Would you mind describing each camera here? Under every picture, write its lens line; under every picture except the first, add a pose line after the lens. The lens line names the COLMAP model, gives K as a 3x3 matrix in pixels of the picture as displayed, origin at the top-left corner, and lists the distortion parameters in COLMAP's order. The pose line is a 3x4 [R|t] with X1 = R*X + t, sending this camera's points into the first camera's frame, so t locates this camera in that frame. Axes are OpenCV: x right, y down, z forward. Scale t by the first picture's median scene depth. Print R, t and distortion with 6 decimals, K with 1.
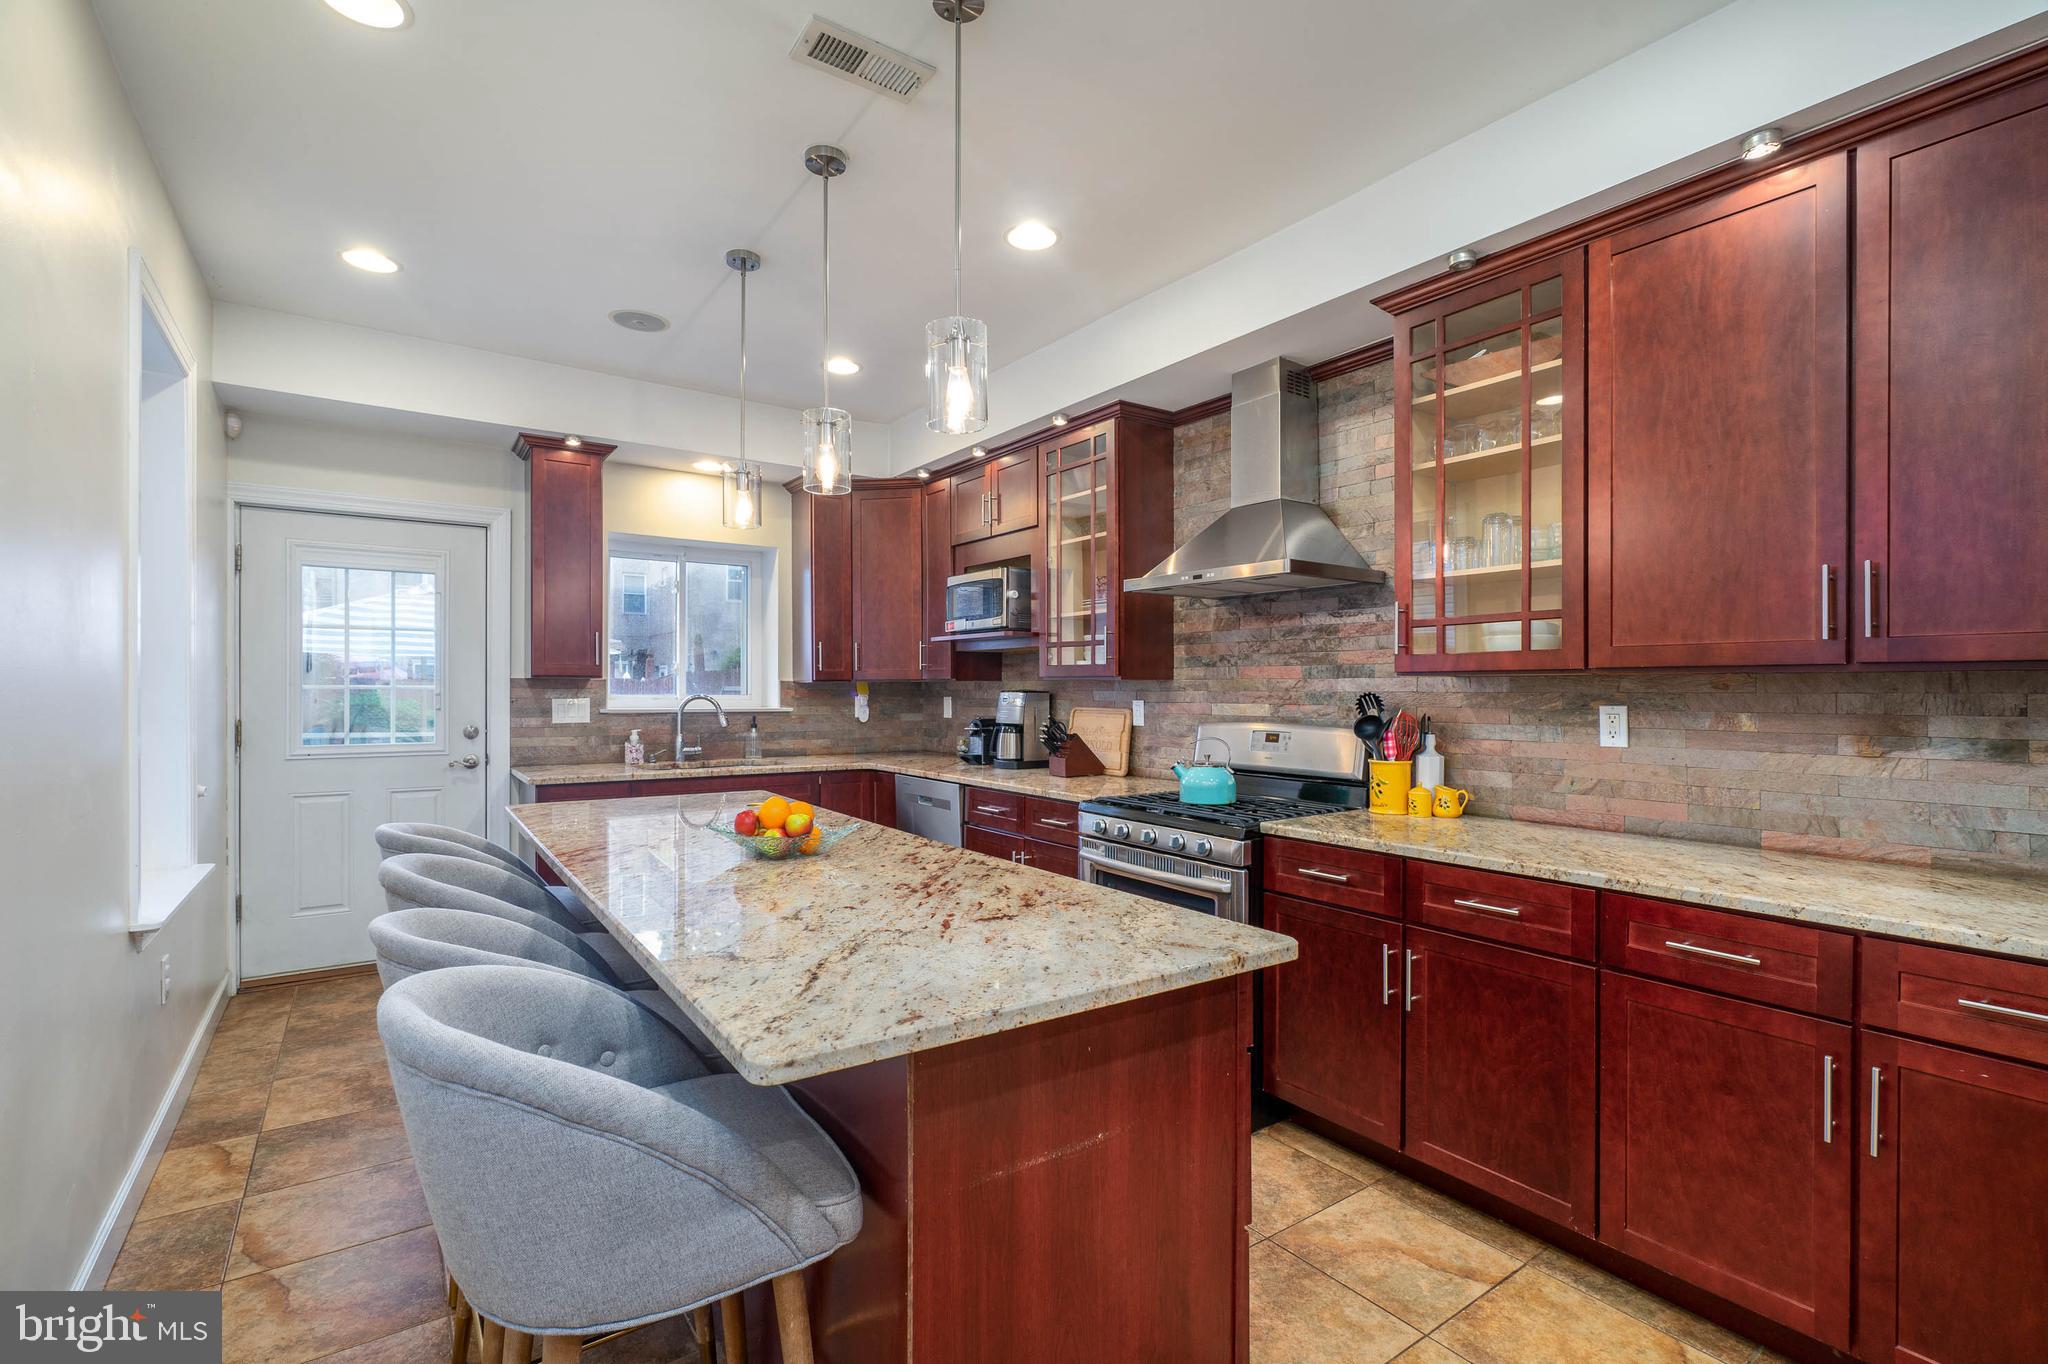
lens RADIAL K [[932.3, 0, 1010.8], [0, 932.3, 692.5], [0, 0, 1]] dist [-0.004092, 0.001417]
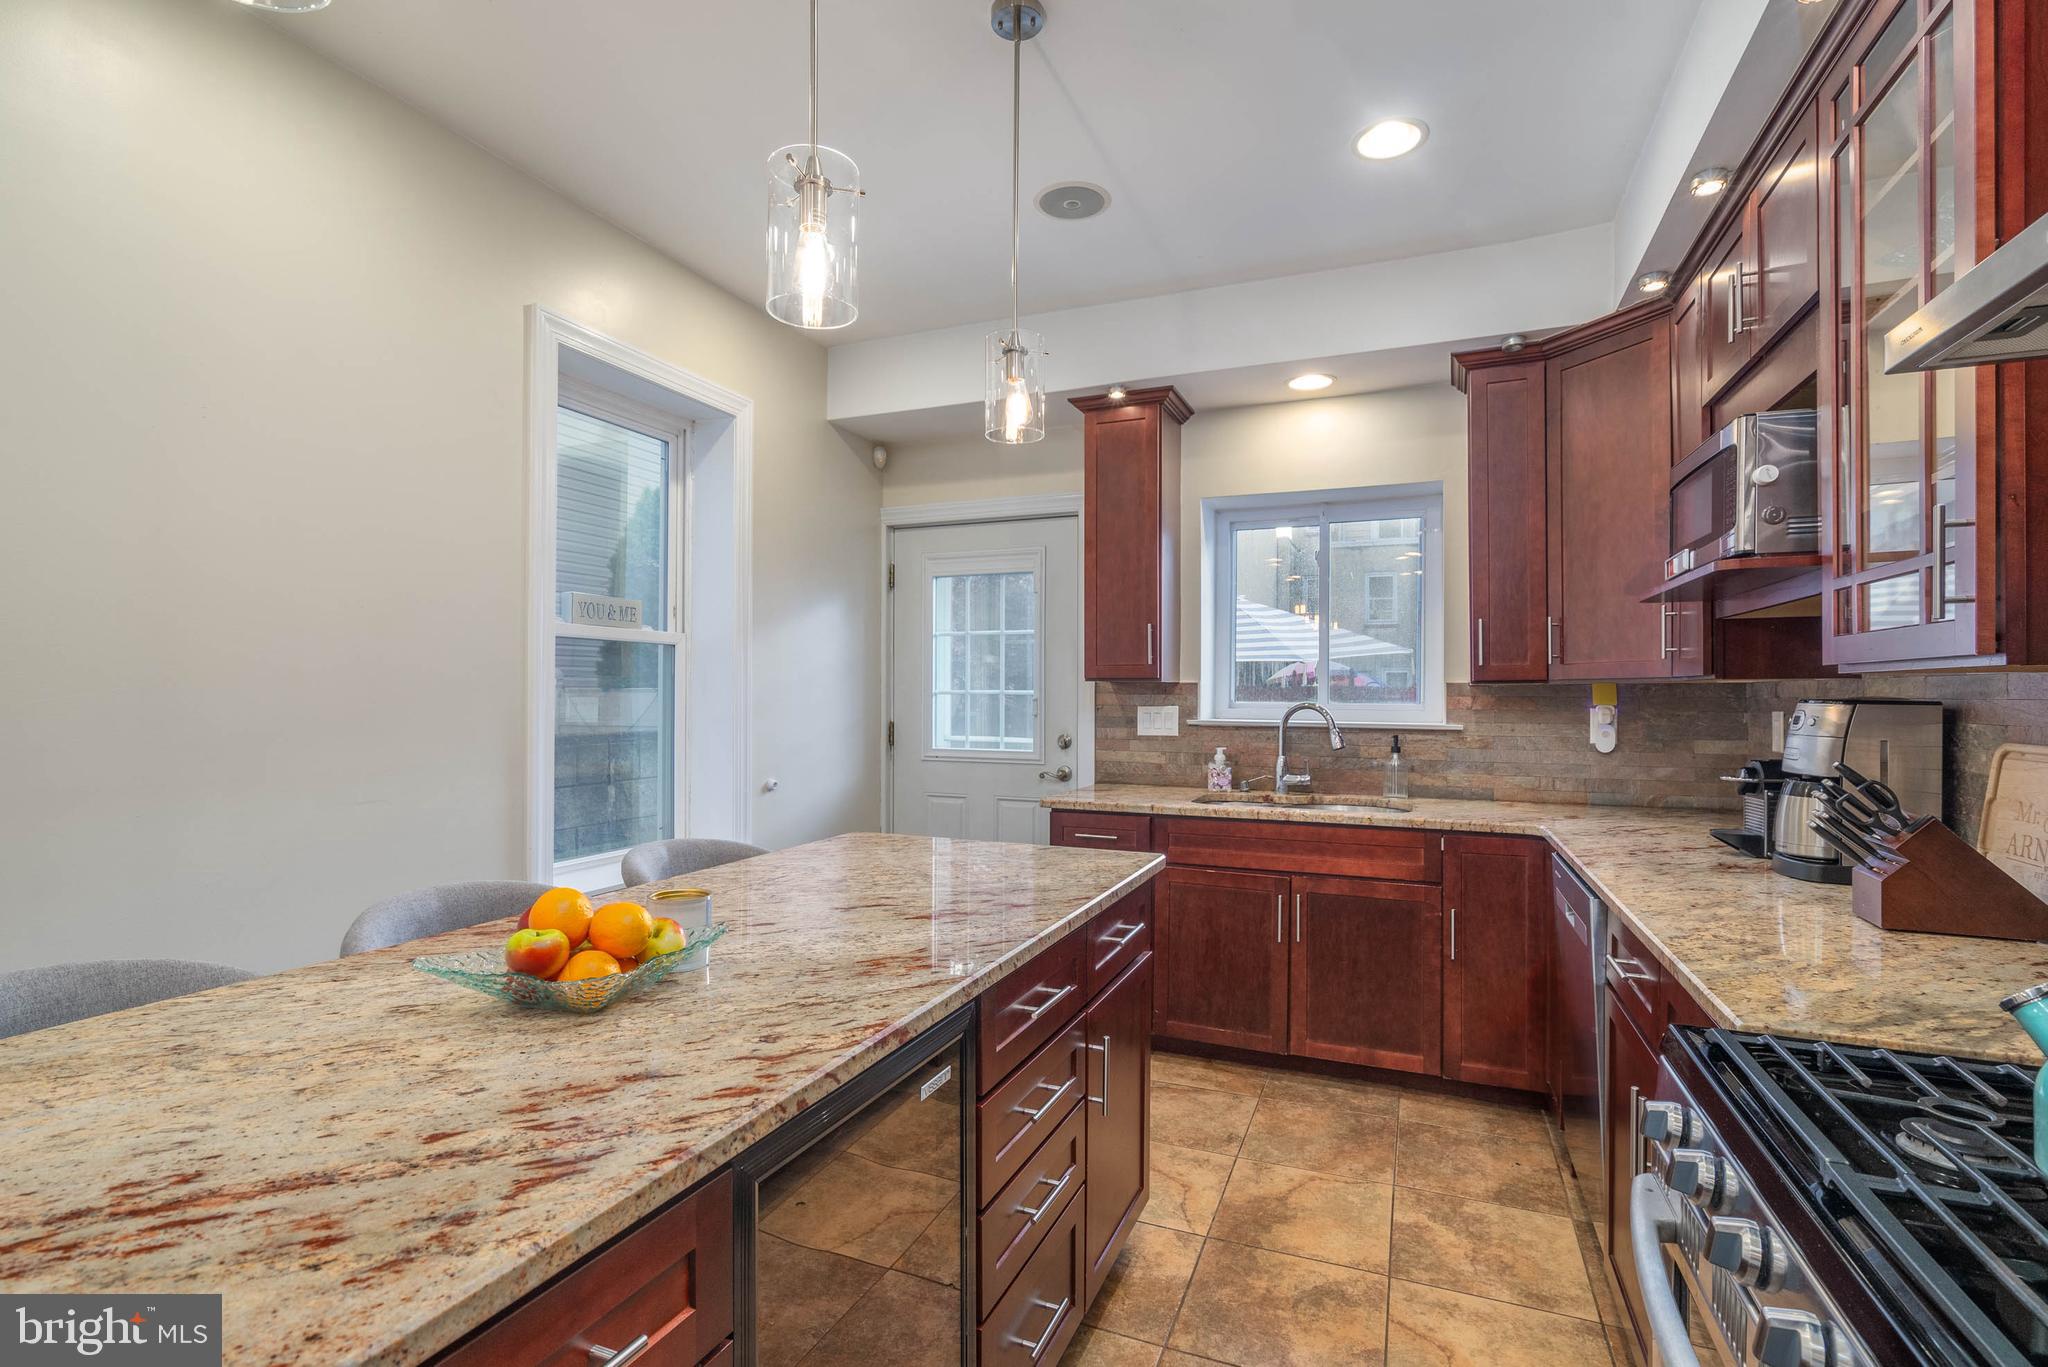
lens RADIAL K [[932.3, 0, 1004.9], [0, 932.3, 694.3], [0, 0, 1]] dist [-0.004092, 0.001417]
pose [[0.521344, -0.000551, -0.853347, 0.354230], [-0.004293, 0.999985, -0.003268, -0.002203], [0.853336, 0.005367, 0.521334, 0.931422]]
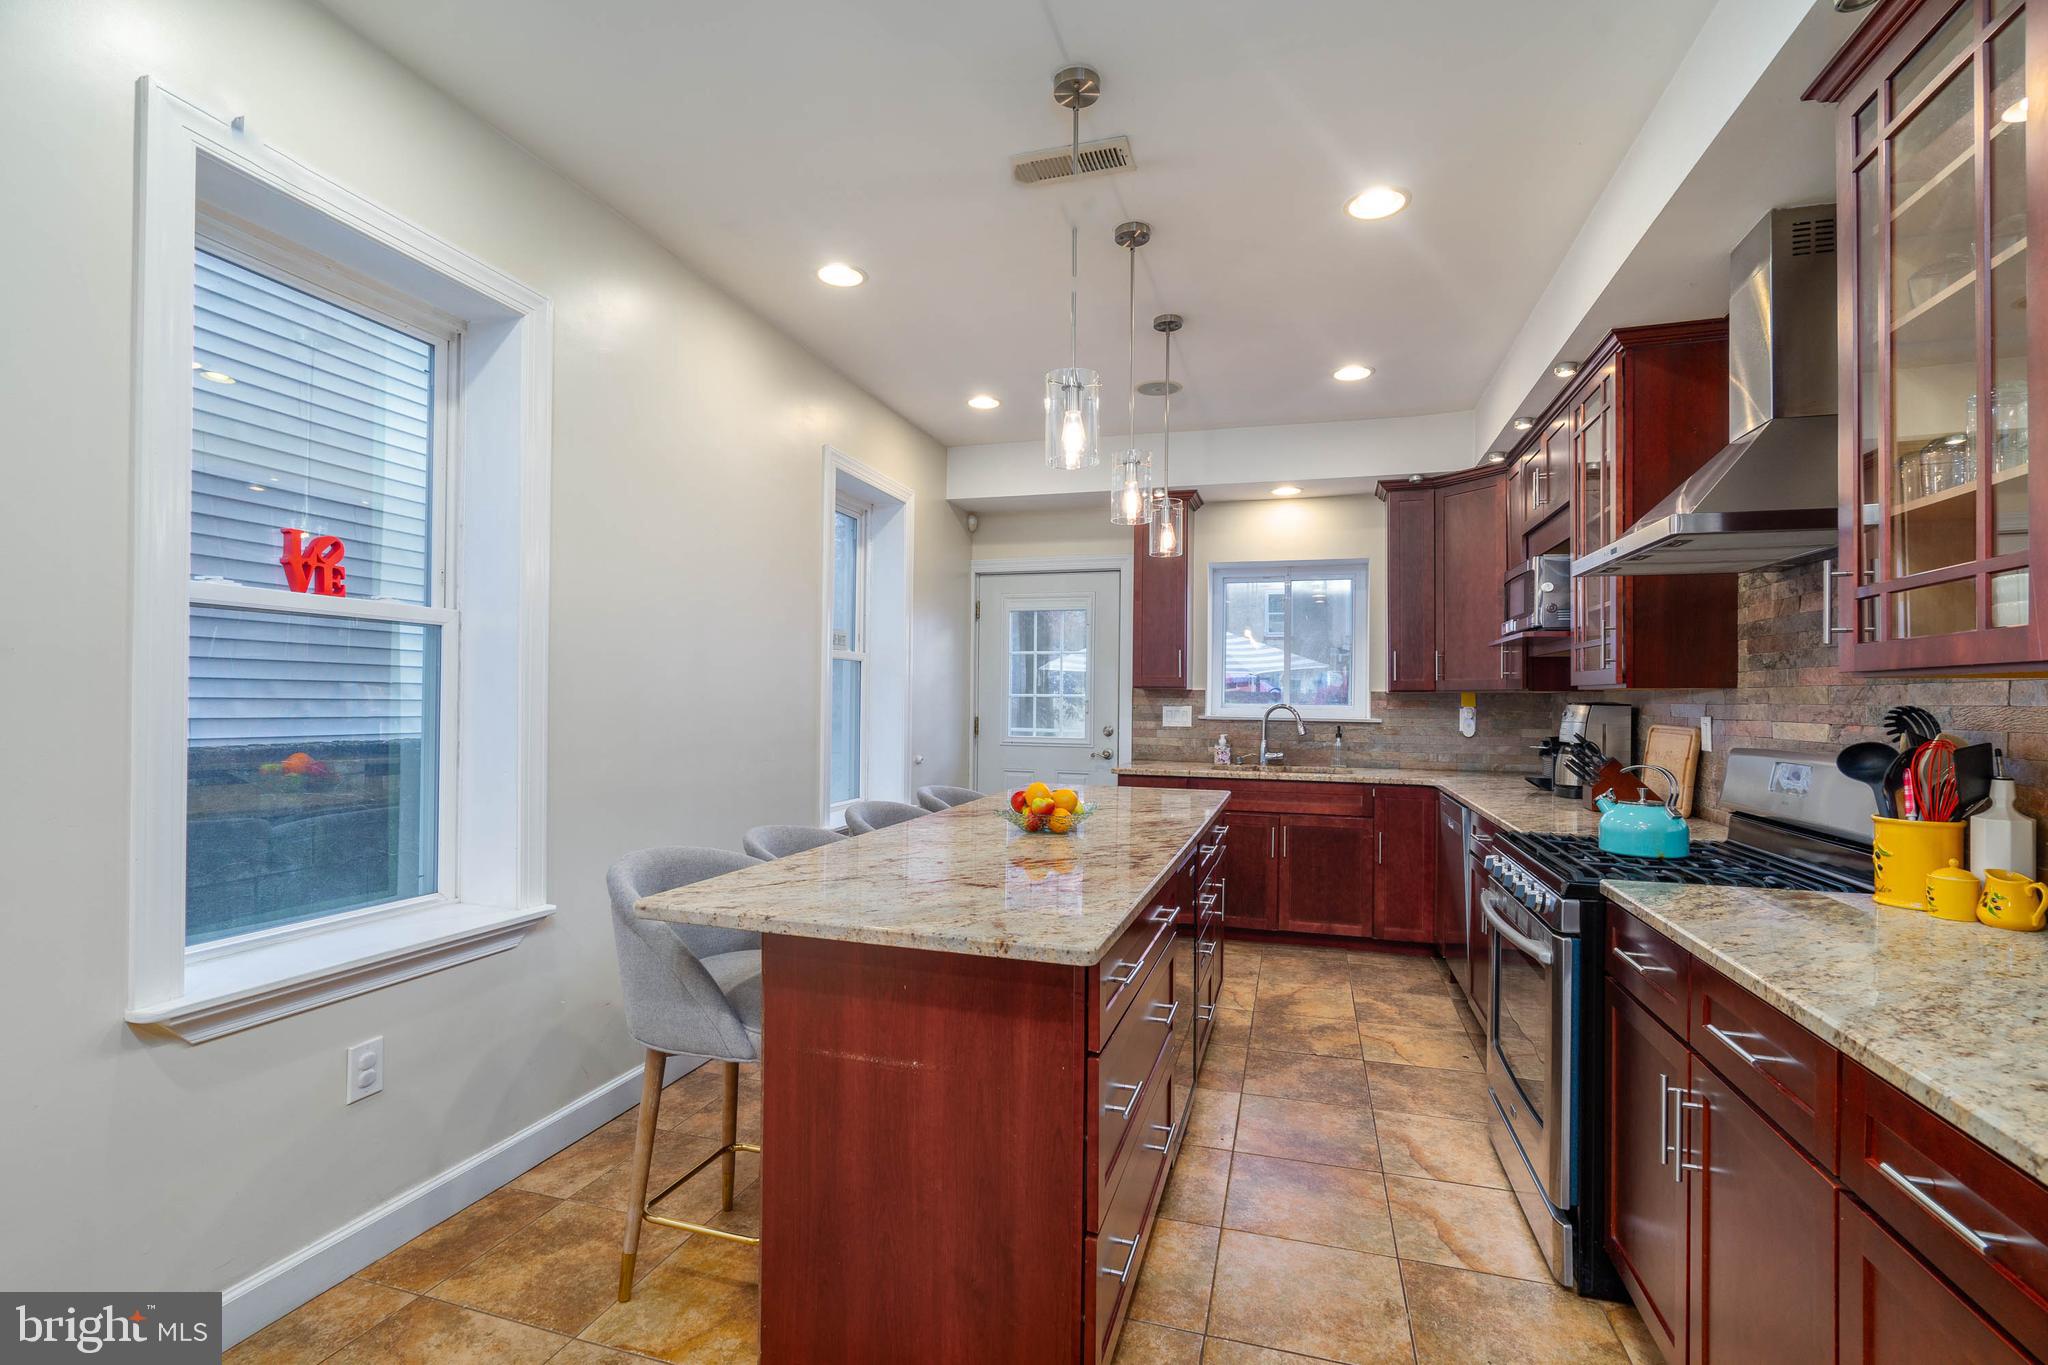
lens RADIAL K [[932.3, 0, 1019.0], [0, 932.3, 693.9], [0, 0, 1]] dist [-0.004092, 0.001417]
pose [[0.623082, -0.000023, -0.782157, 0.696940], [-0.009613, 0.999924, -0.007687, 0.003076], [0.782097, 0.012309, 0.623035, 0.213564]]
